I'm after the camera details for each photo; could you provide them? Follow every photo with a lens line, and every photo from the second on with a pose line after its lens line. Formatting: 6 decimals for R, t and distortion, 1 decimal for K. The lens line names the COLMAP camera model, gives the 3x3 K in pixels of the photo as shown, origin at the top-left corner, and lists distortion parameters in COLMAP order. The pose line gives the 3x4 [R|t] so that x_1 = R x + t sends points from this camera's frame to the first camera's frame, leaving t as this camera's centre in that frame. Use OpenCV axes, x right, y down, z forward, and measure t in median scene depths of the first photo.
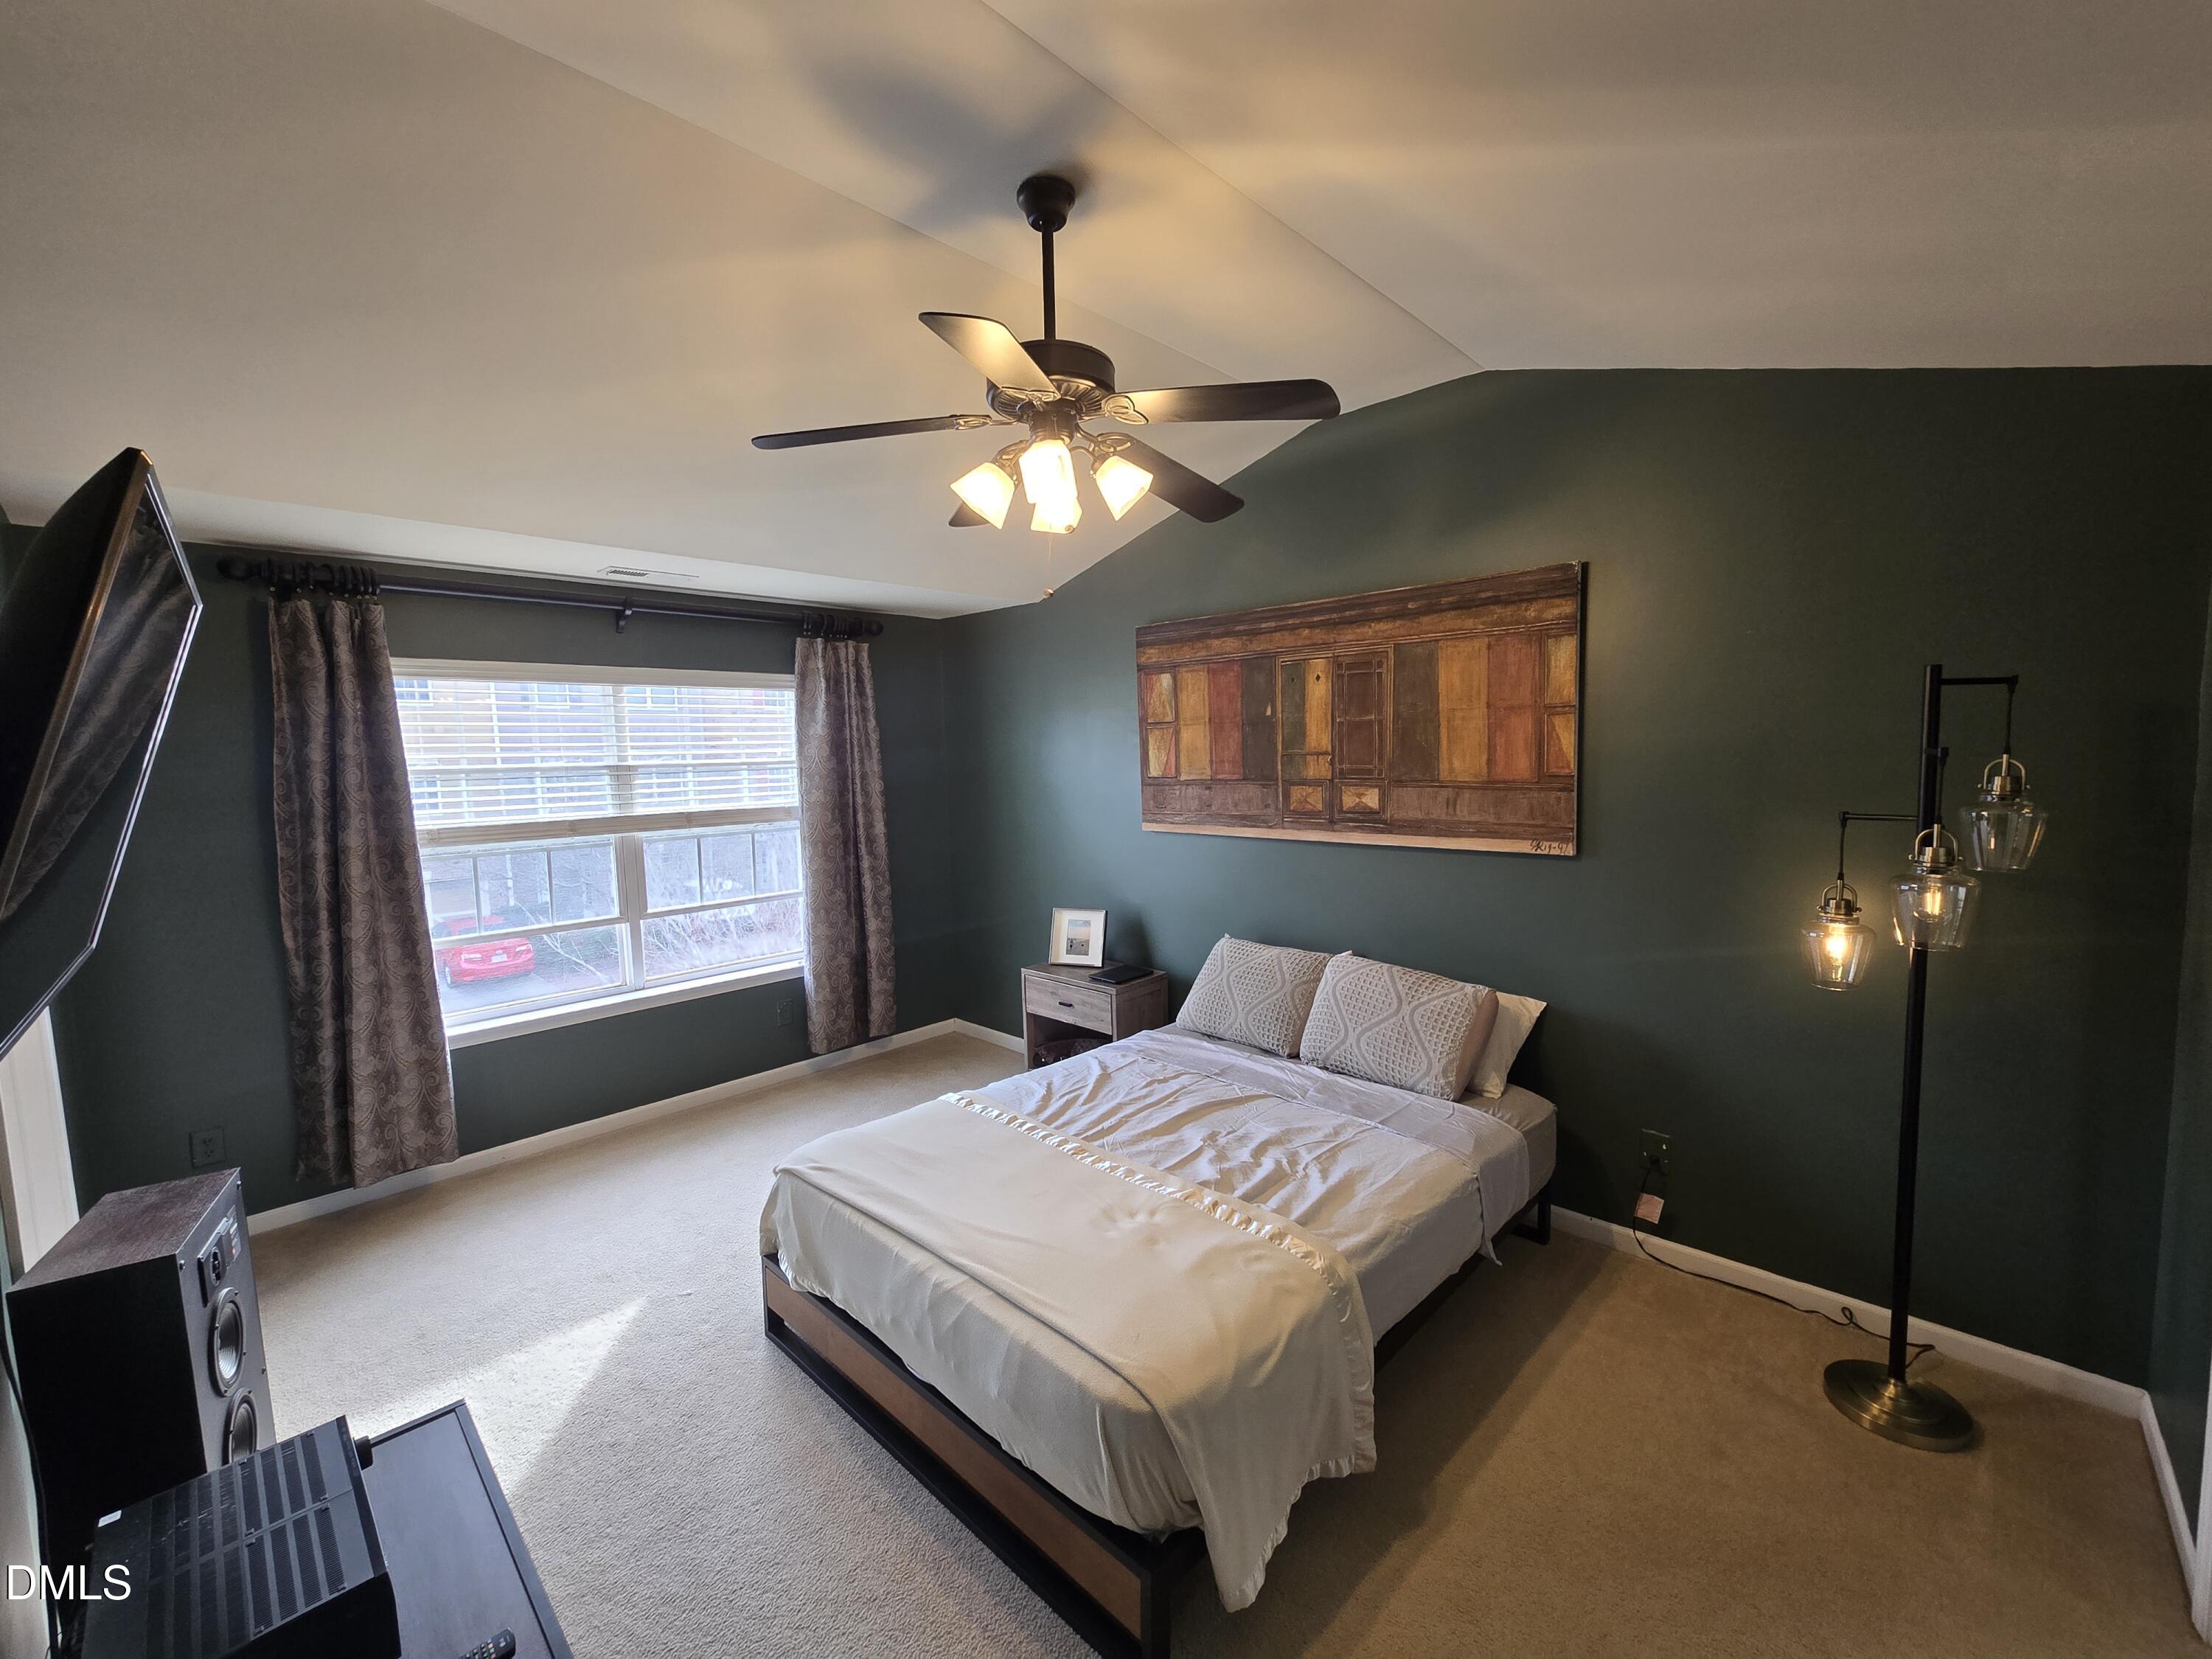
lens RADIAL K [[903.1, 0, 1113.7], [0, 903.1, 827.2], [0, 0, 1]] dist [-0.001960, 0.001085]
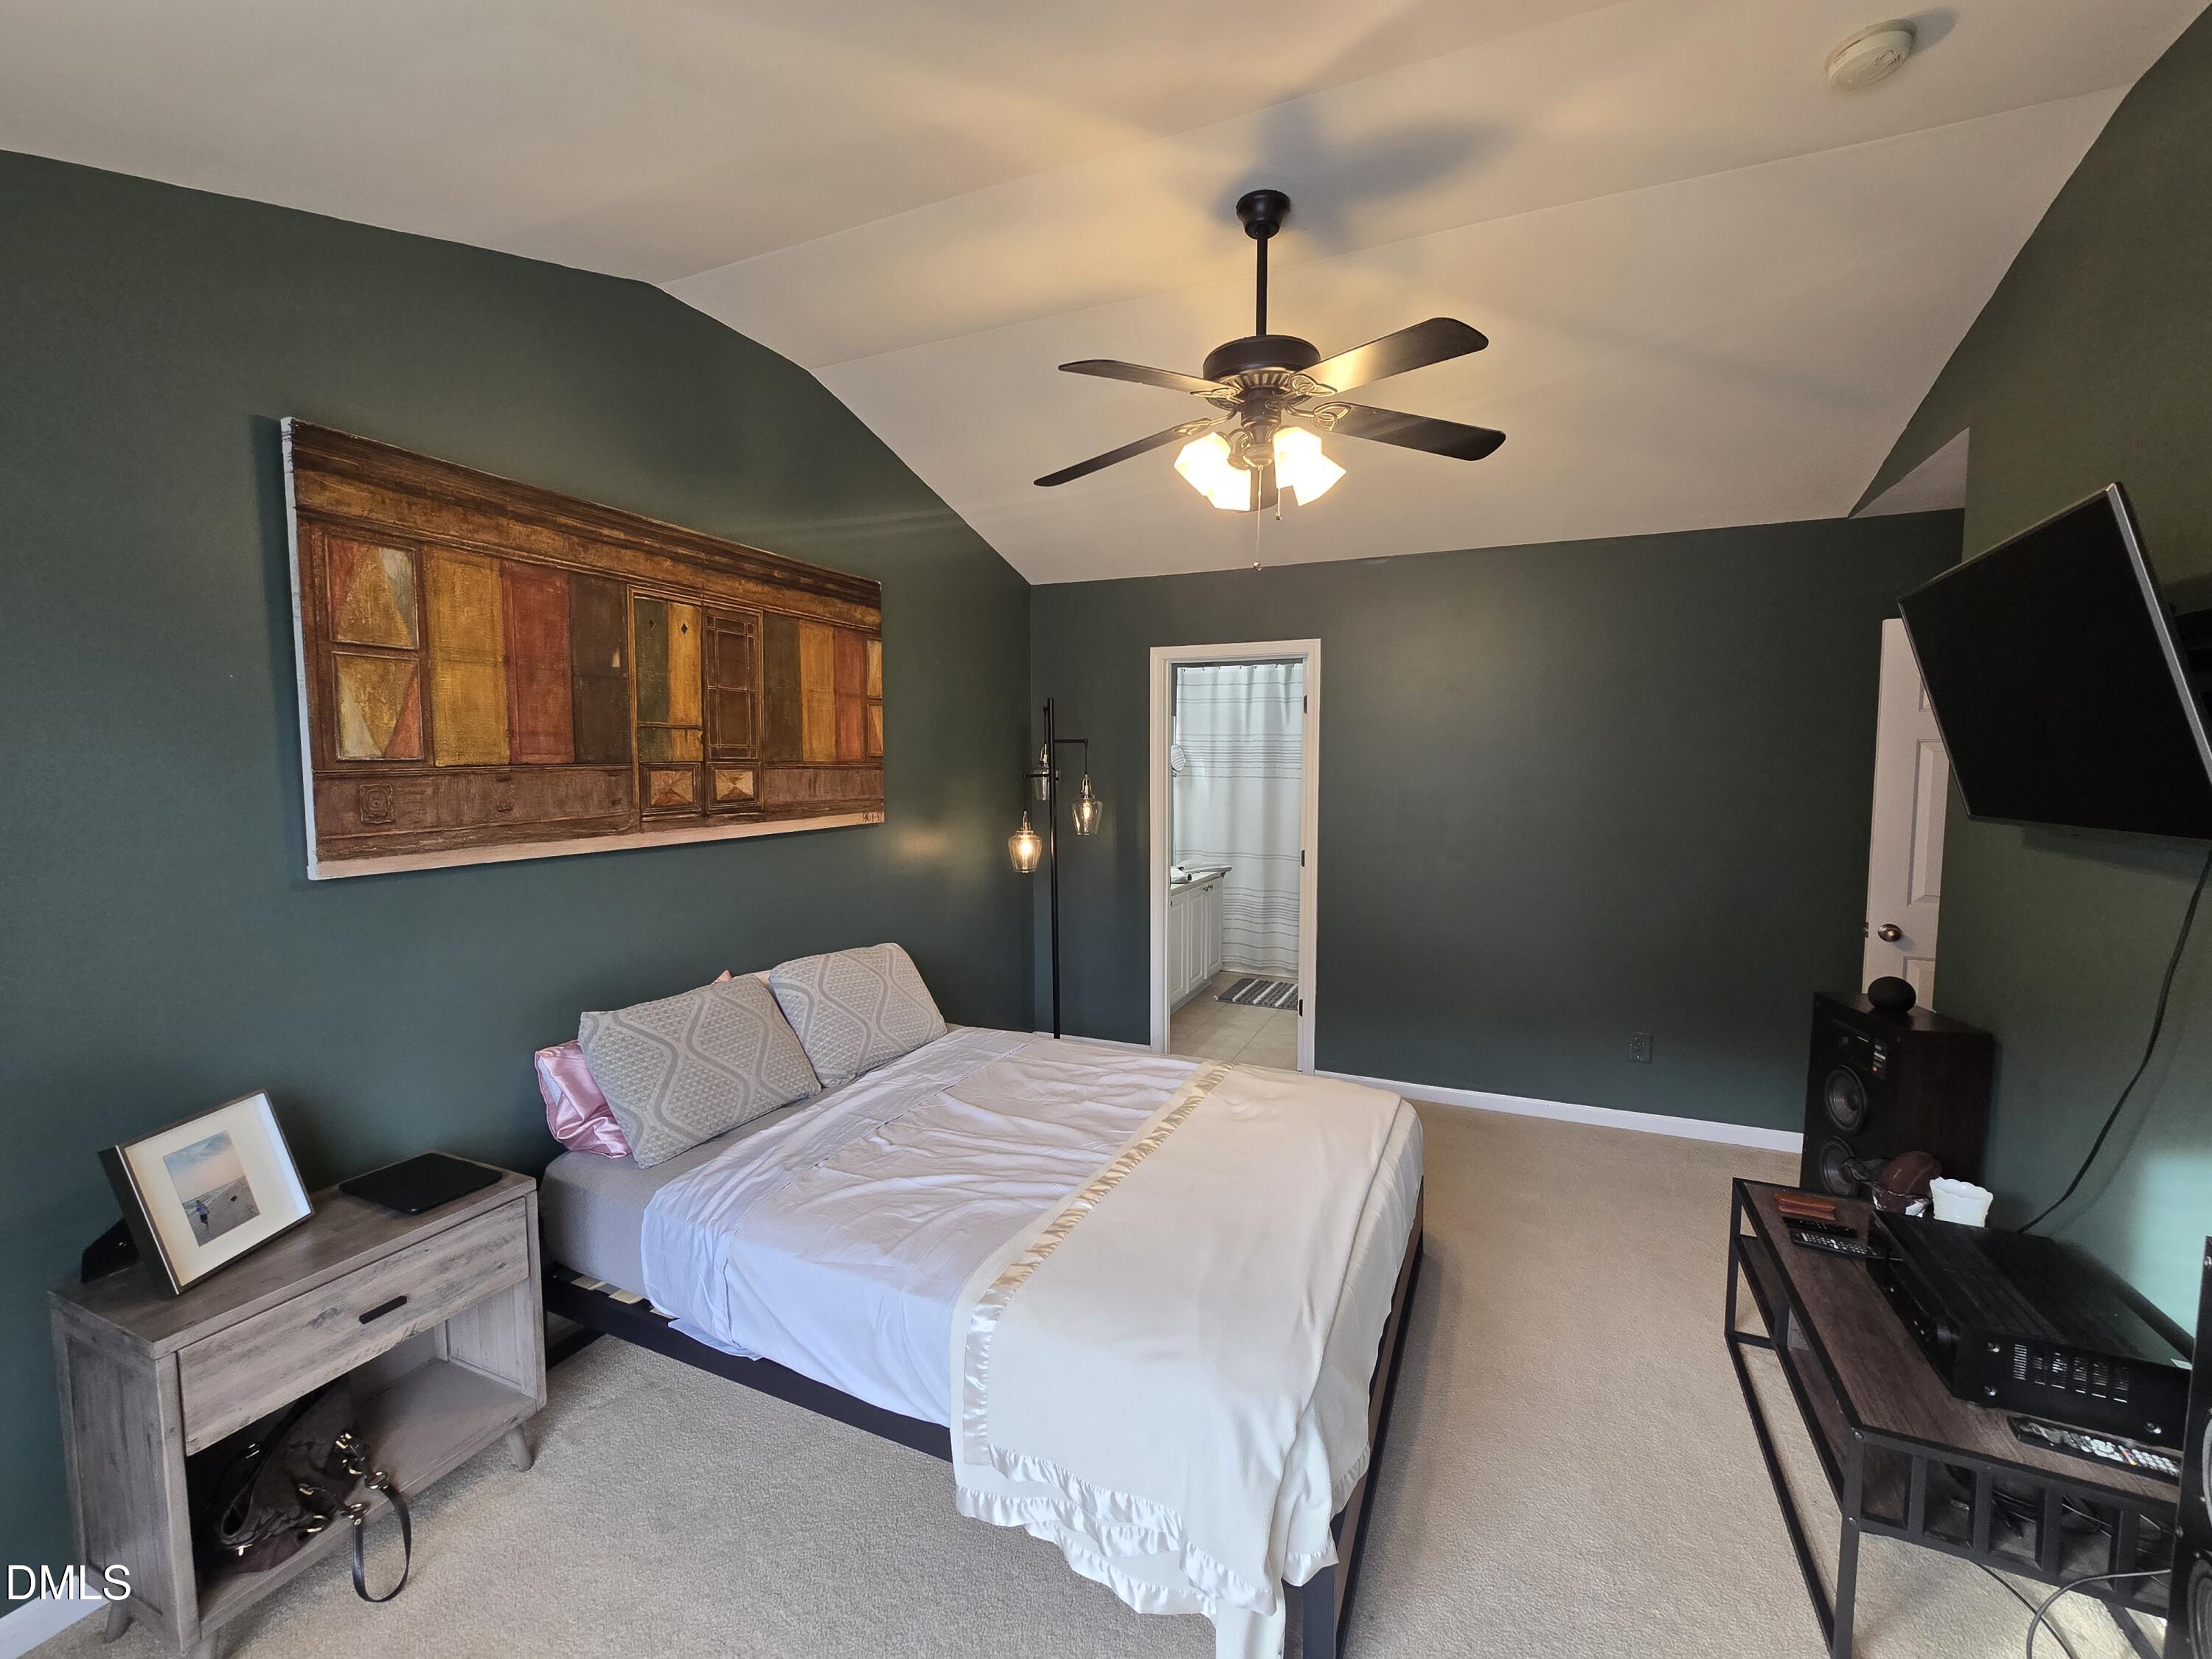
lens RADIAL K [[903.1, 0, 1117.8], [0, 903.1, 829.4], [0, 0, 1]] dist [-0.001960, 0.001085]
pose [[-0.339985, -0.052749, 0.938950, -0.630427], [0.086273, 0.992466, 0.086994, -0.031454], [-0.936465, 0.110583, -0.332873, 0.934803]]
